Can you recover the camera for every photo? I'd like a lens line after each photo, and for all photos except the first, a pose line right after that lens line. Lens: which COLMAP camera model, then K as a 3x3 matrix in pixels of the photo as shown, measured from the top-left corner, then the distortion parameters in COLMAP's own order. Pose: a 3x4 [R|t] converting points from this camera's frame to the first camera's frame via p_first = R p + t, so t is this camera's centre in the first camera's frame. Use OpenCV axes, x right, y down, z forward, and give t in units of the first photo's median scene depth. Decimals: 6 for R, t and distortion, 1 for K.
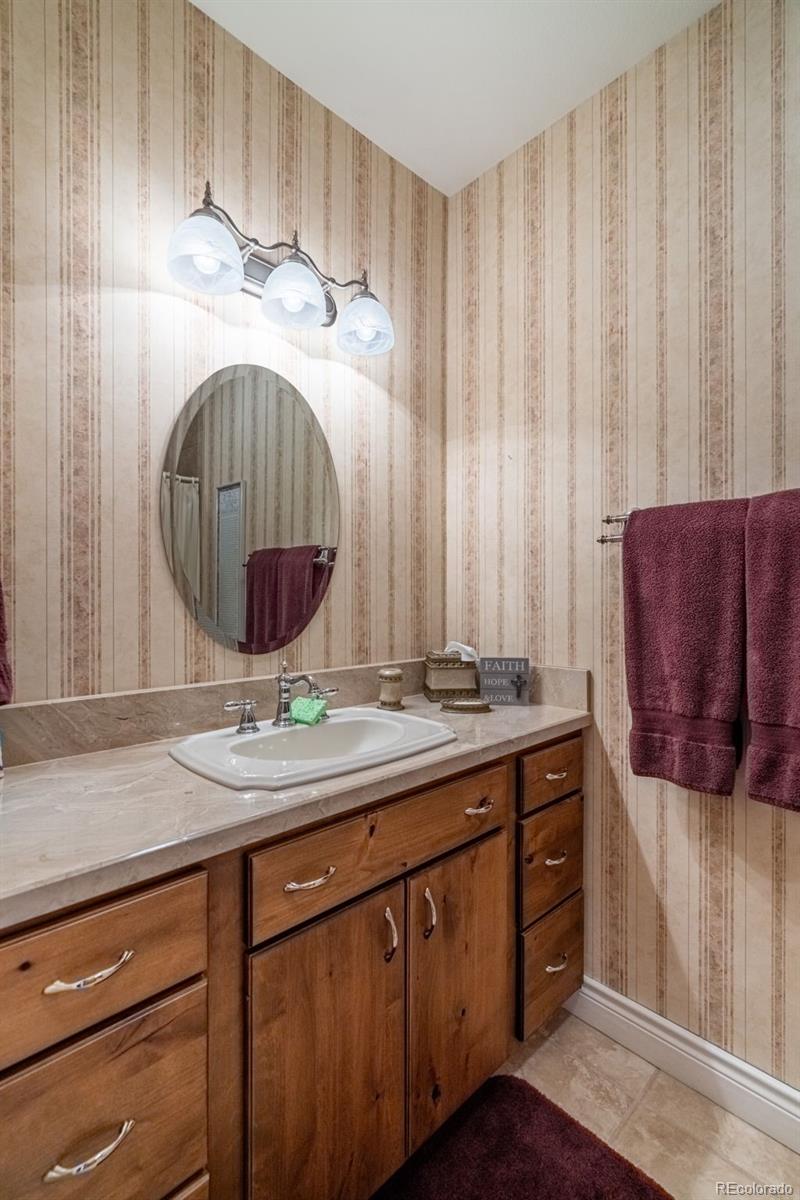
lens RADIAL K [[542.3, 0, 398.2], [0, 542.3, 600.9], [0, 0, 1]] dist [-0.000346, -0.000015]
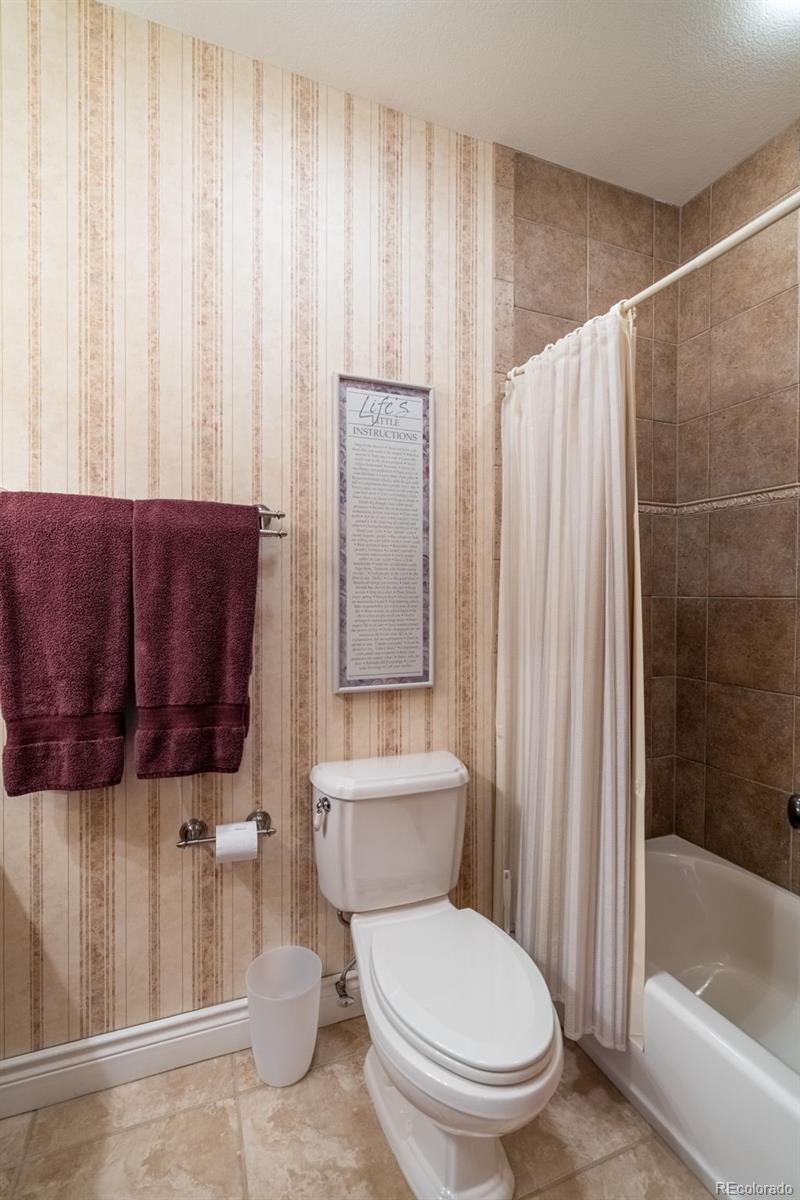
lens RADIAL K [[542.3, 0, 398.2], [0, 542.3, 600.9], [0, 0, 1]] dist [-0.000346, -0.000015]
pose [[0.362437, -0.006206, 0.931988, -0.153270], [-0.002391, 0.999968, 0.007588, -0.000335], [-0.932005, -0.004978, 0.362410, 0.116259]]
